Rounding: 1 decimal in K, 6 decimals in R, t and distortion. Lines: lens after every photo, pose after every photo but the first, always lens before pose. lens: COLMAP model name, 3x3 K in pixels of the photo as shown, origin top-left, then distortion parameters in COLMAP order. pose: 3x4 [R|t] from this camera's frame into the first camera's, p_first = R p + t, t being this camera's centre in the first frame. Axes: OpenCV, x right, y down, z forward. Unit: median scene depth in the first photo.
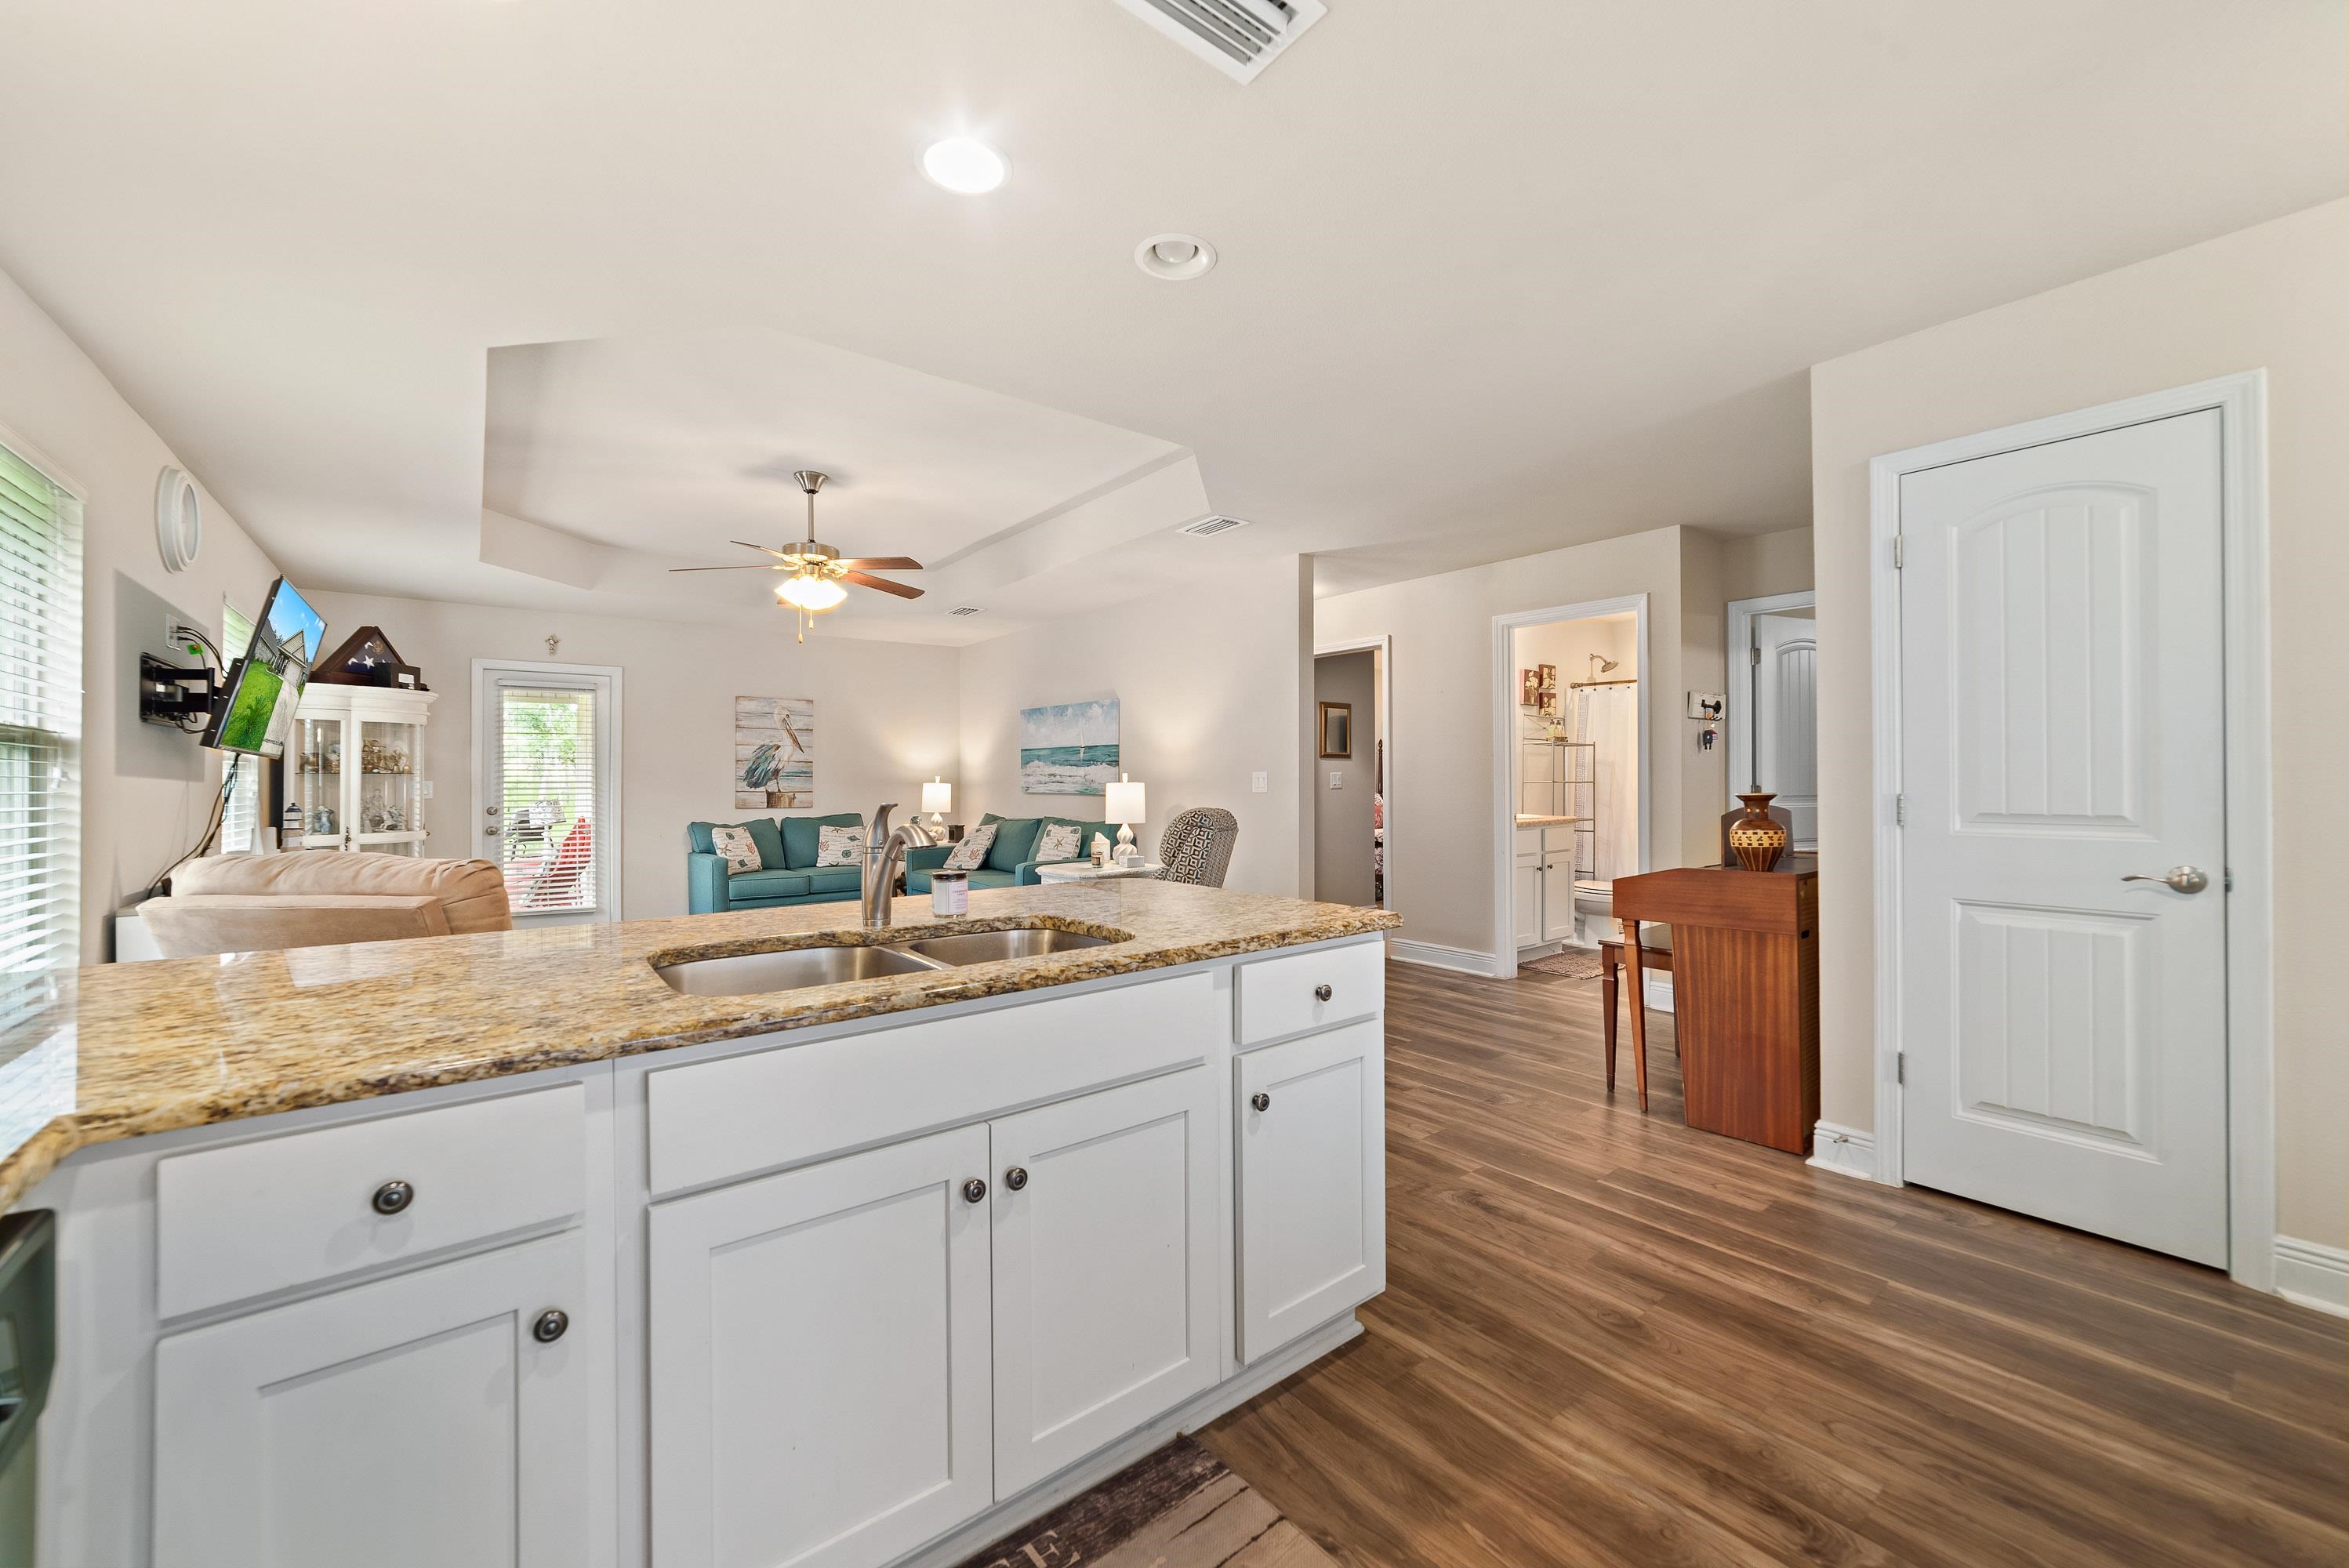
lens RADIAL K [[904.0, 0, 1170.3], [0, 904.0, 772.5], [0, 0, 1]] dist [-0.017042, 0.007236]
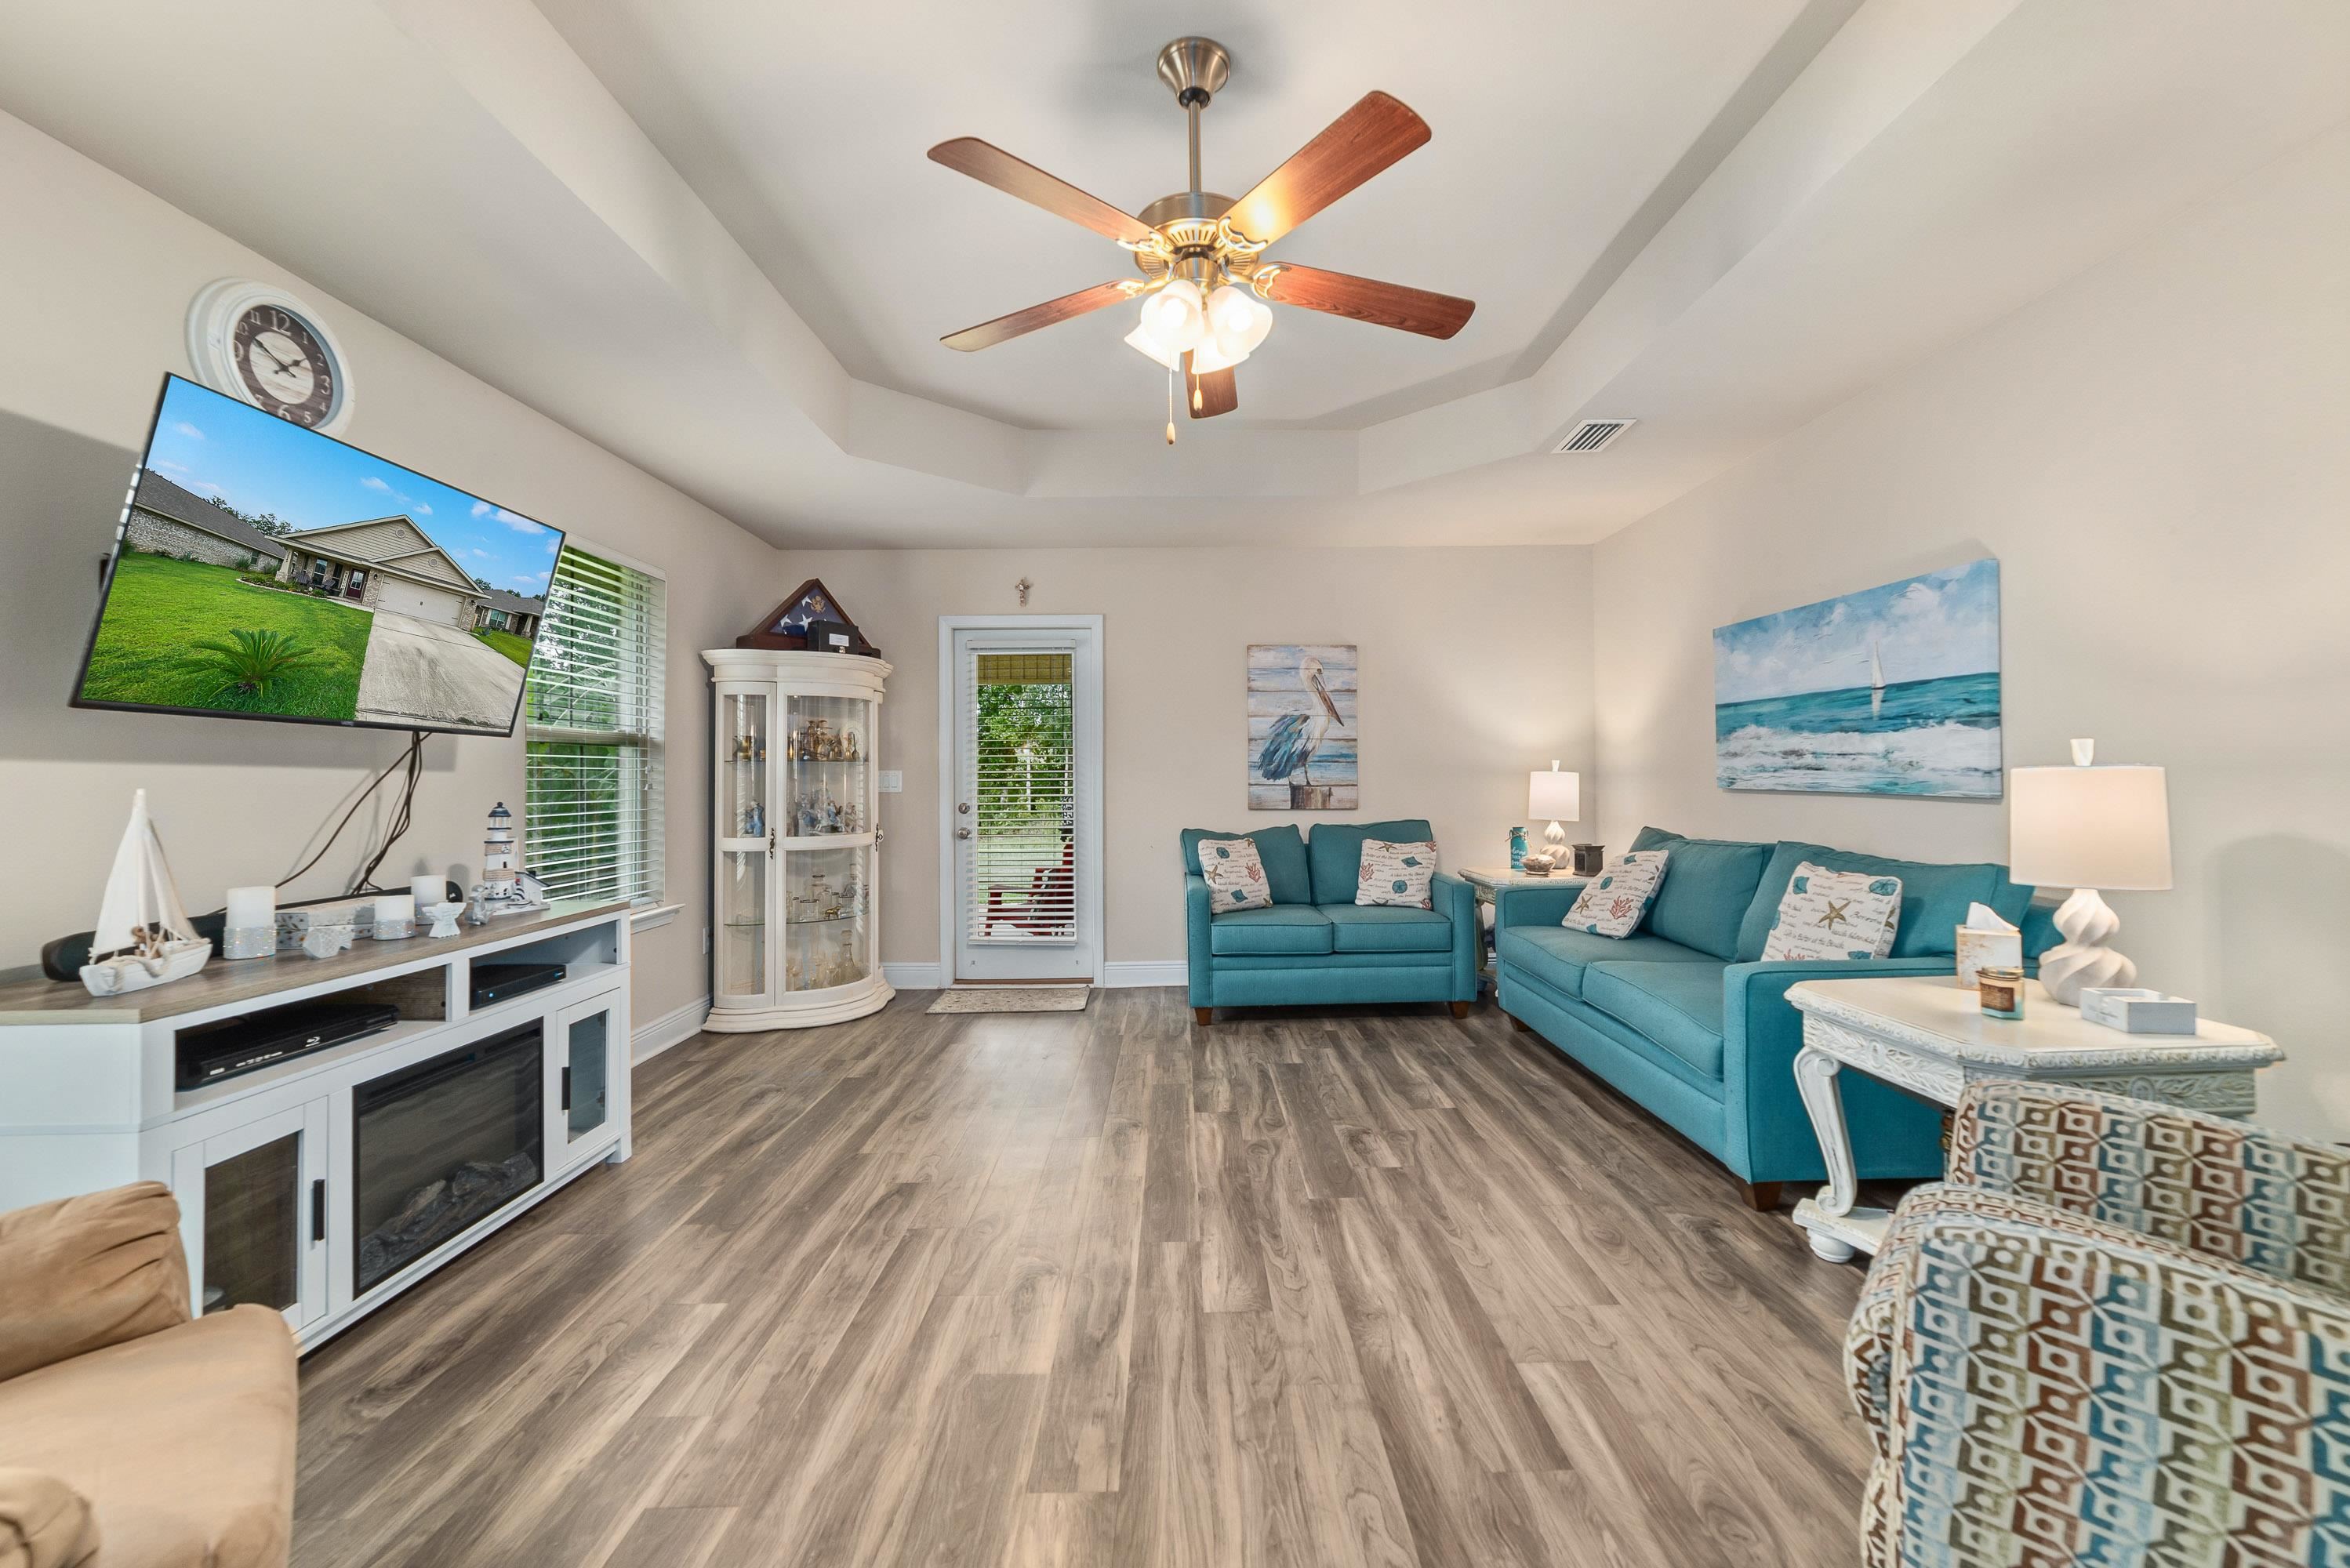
lens RADIAL K [[944.1, 0, 1196.4], [0, 944.1, 755.2], [0, 0, 1]] dist [-0.016359, 0.000799]
pose [[0.799314, -0.013686, -0.600757, -0.099158], [0.009341, 0.999903, -0.010350, 0.007076], [0.600841, 0.002661, 0.799364, 0.484962]]
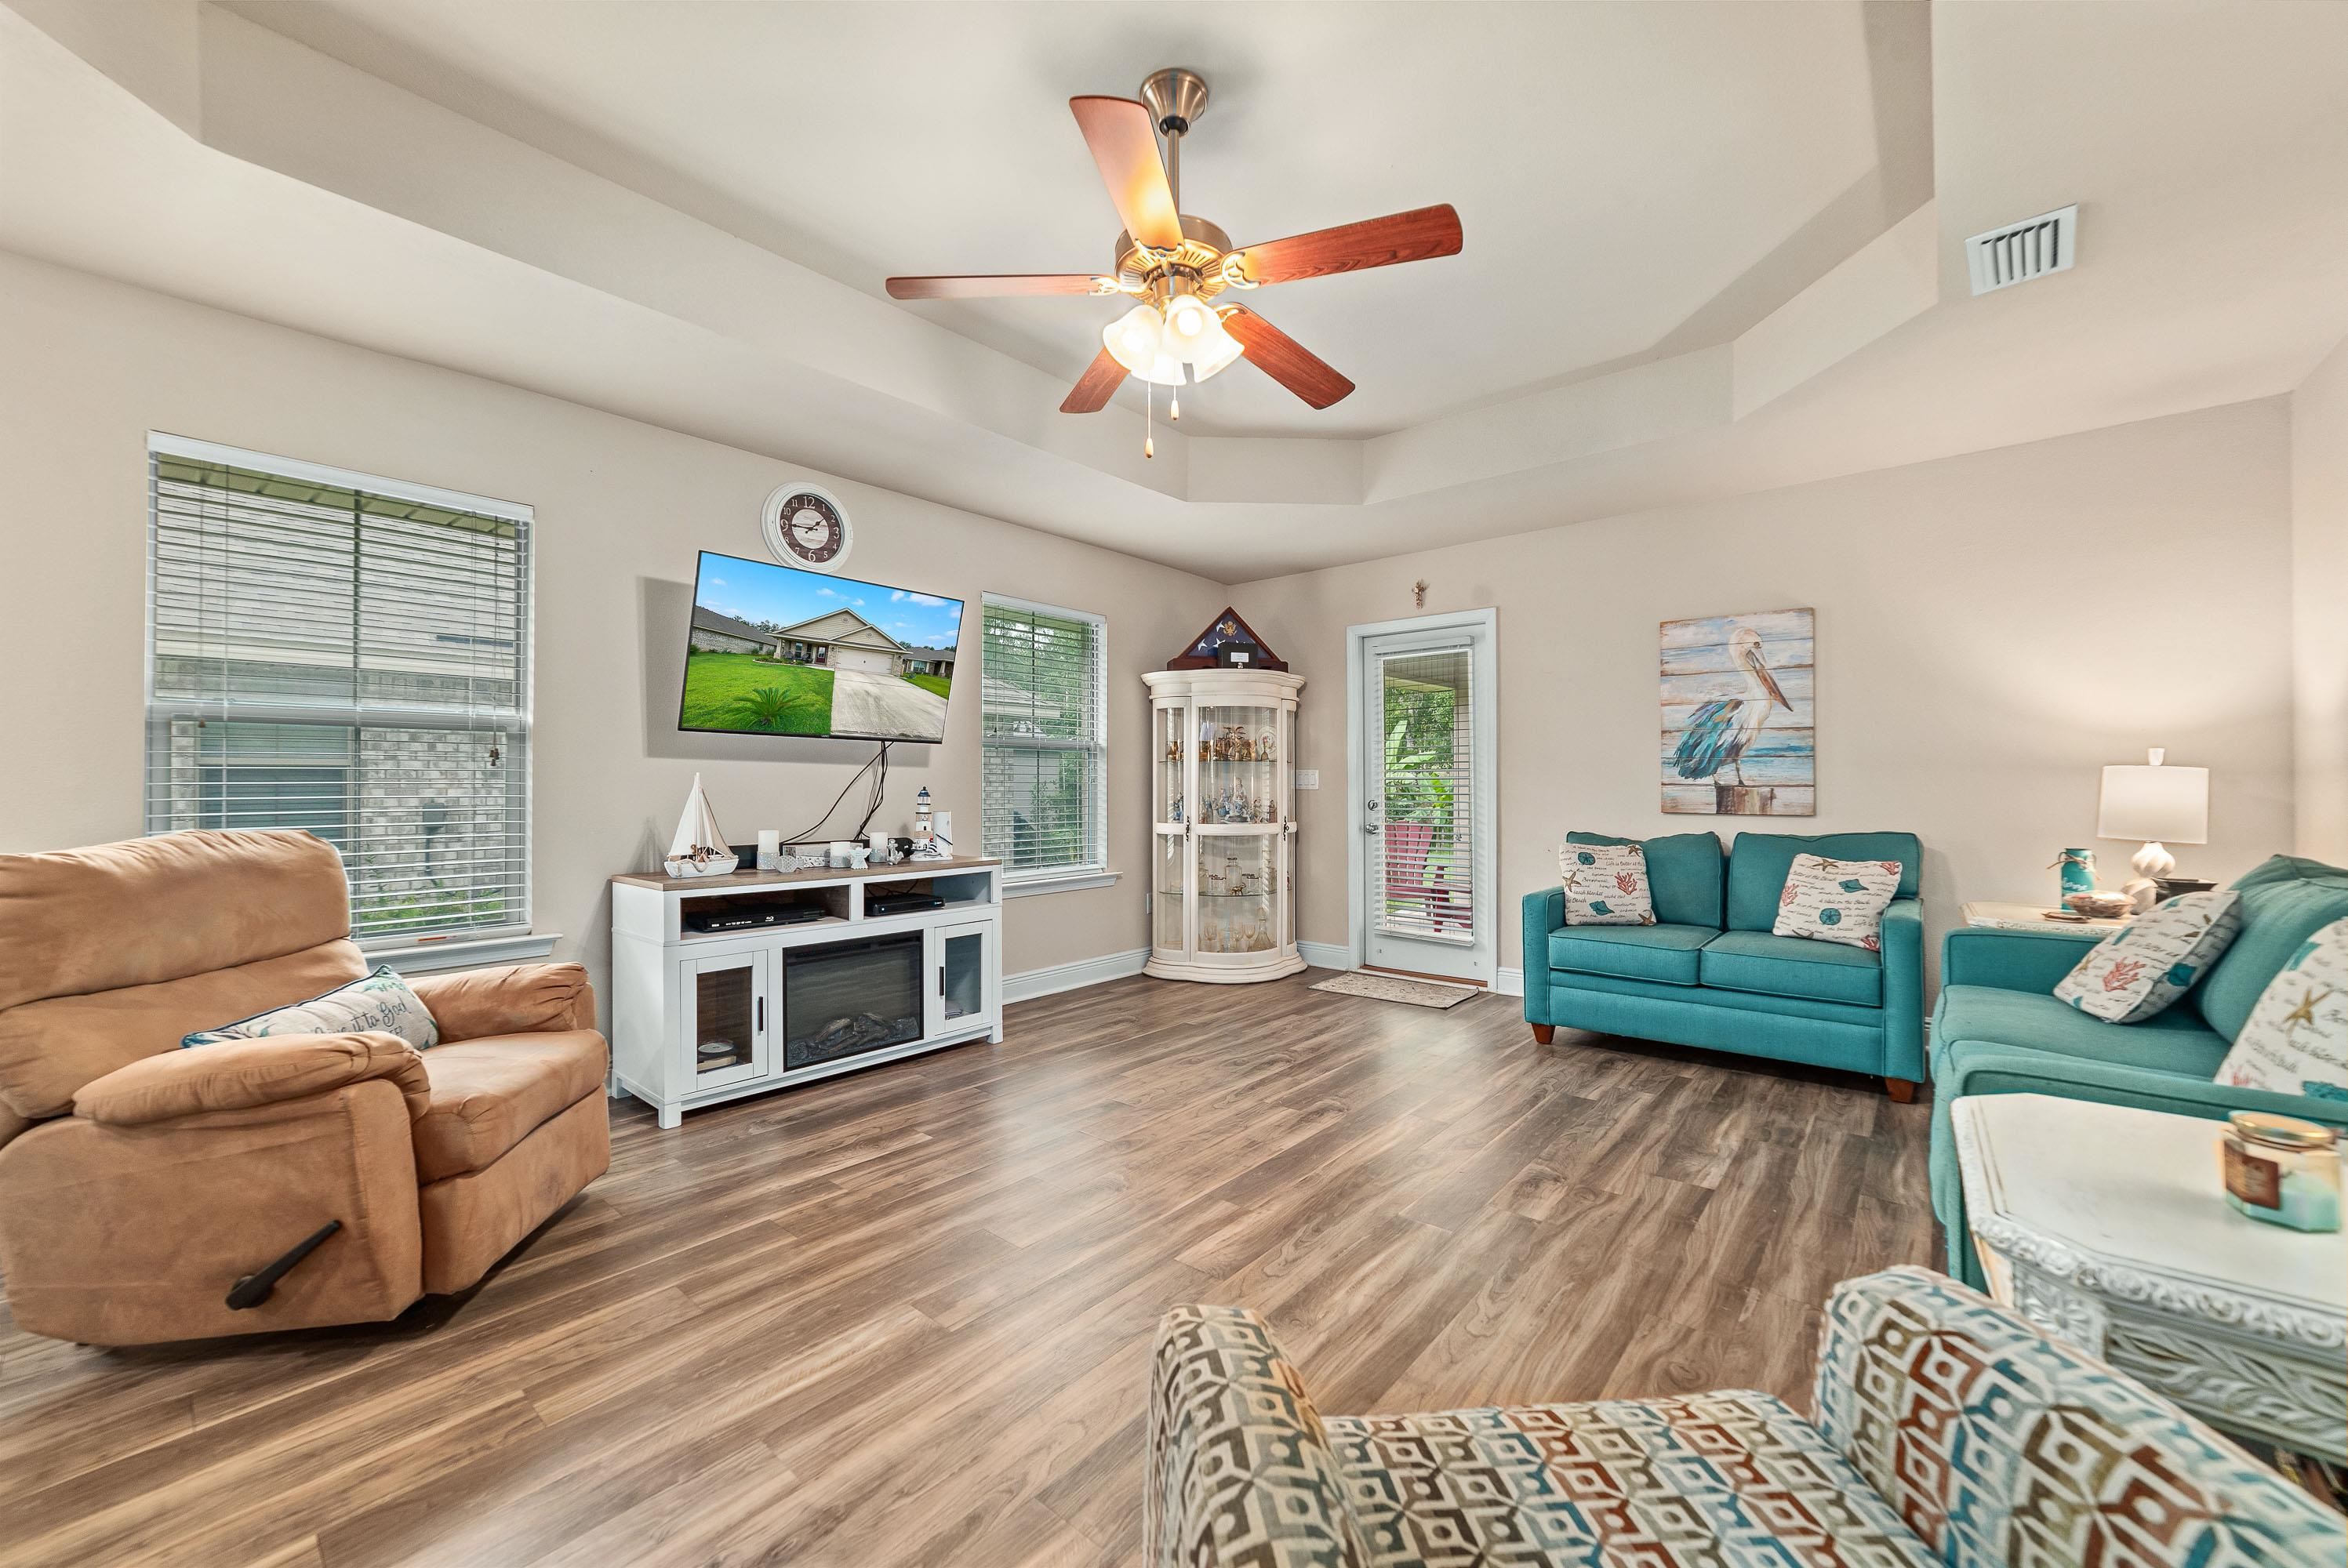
lens RADIAL K [[906.3, 0, 1166.9], [0, 906.3, 775.7], [0, 0, 1]] dist [-0.023752, 0.000190]
pose [[0.192837, -0.004395, -0.981221, 0.041165], [0.011304, 0.999934, -0.002257, 0.016013], [0.981166, -0.010656, 0.192874, 0.685222]]
